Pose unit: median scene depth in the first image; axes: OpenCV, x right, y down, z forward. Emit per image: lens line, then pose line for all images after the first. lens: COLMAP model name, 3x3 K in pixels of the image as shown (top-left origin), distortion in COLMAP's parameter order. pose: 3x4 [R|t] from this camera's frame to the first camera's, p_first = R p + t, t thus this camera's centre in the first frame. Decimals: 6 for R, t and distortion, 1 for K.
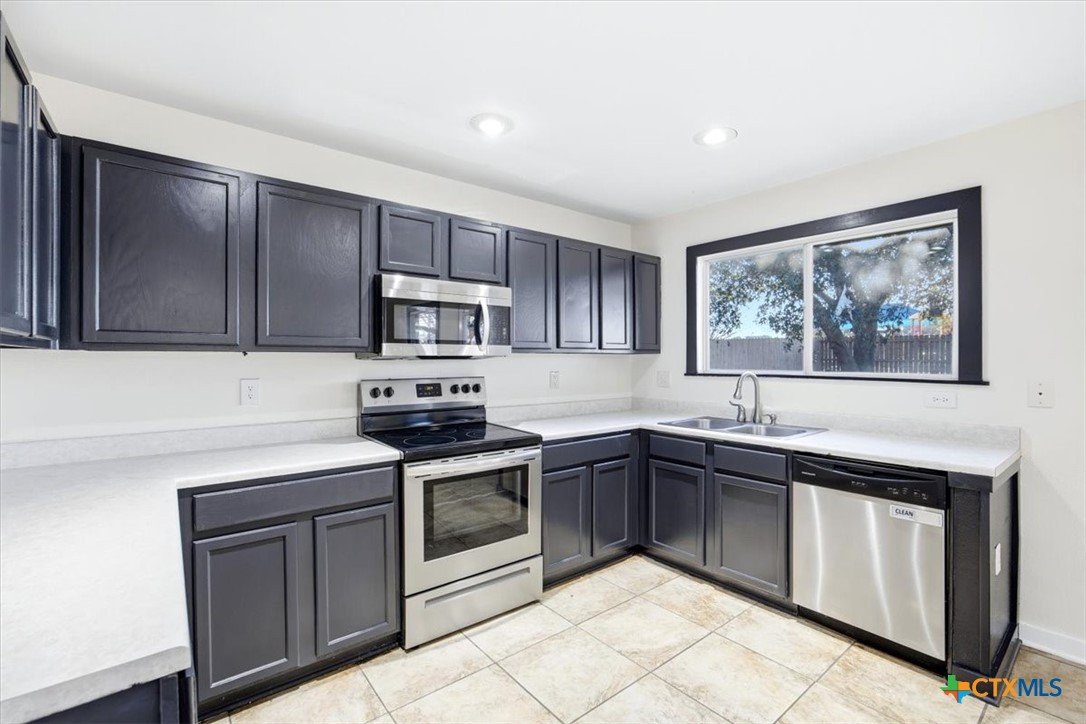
lens RADIAL K [[476.6, 0, 543.0], [0, 476.6, 362.0], [0, 0, 1]] dist [-0.021192, 0.000273]
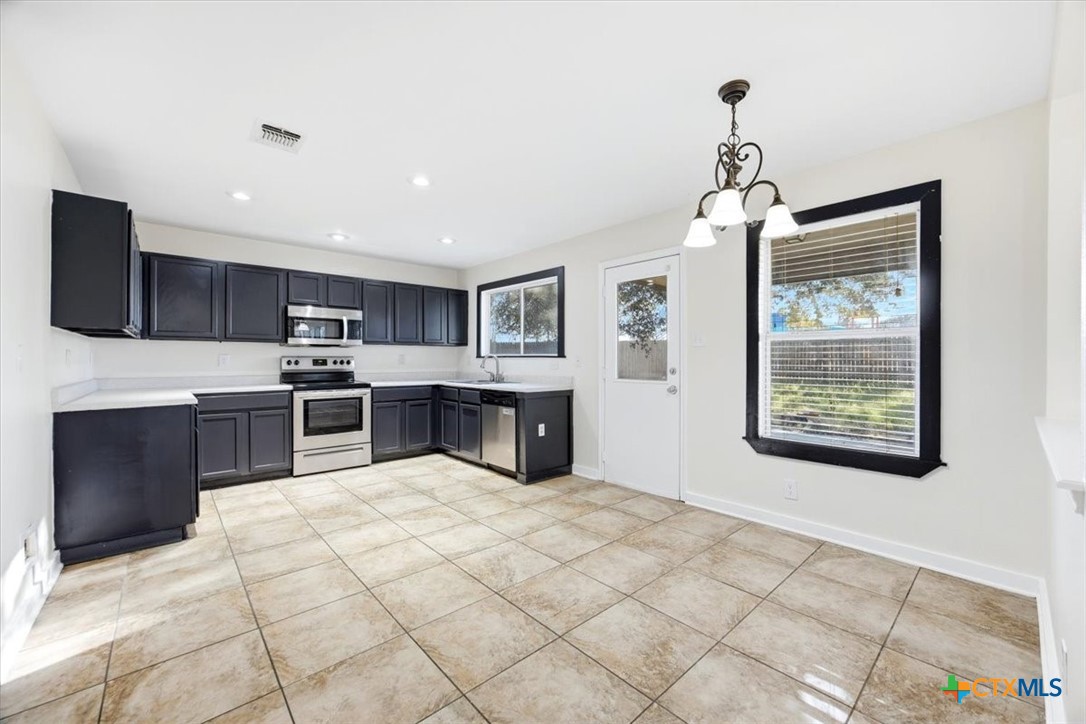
lens RADIAL K [[442.4, 0, 531.6], [0, 442.4, 361.0], [0, 0, 1]] dist [0.000857, 0.000184]
pose [[0.999833, 0.003579, 0.017906, 0.644149], [-0.003581, 0.999994, 0.000067, 0.054074], [-0.017906, -0.000131, 0.999840, -0.898132]]
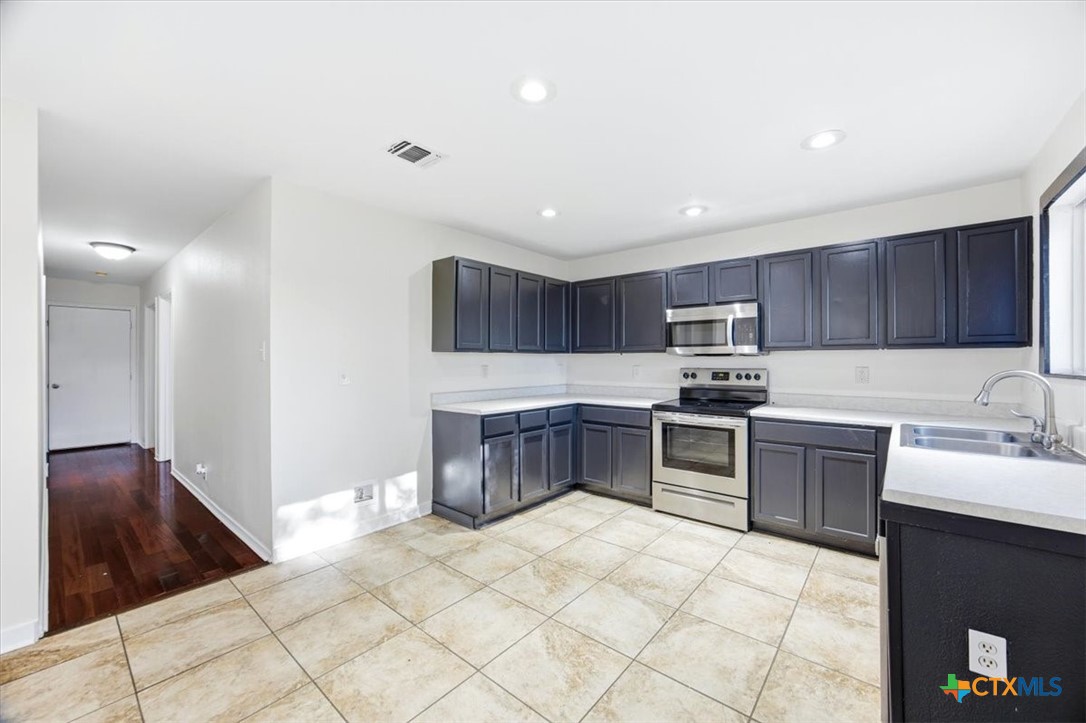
lens RADIAL K [[414.2, 0, 543.0], [0, 414.2, 361.5], [0, 0, 1]] dist [-0.008520, 0.000274]
pose [[0.190505, 0.002459, -0.981683, 1.030326], [0.000344, 0.999997, 0.002571, 0.009049], [0.981686, -0.000827, 0.190503, 0.204761]]
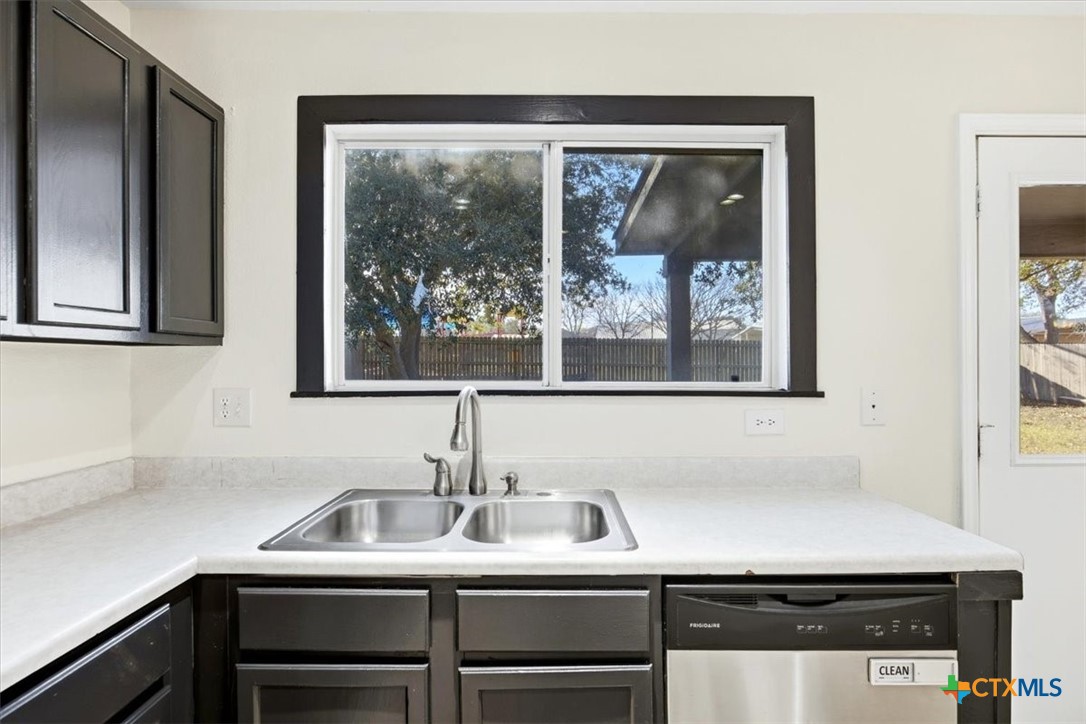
lens RADIAL K [[552.4, 0, 548.3], [0, 552.4, 364.7], [0, 0, 1]] dist [-0.016602, 0.000703]
pose [[0.623480, -0.004010, 0.781829, 0.075663], [0.004704, 0.999988, 0.001378, -0.000281], [-0.781825, 0.002818, 0.623491, 0.697263]]
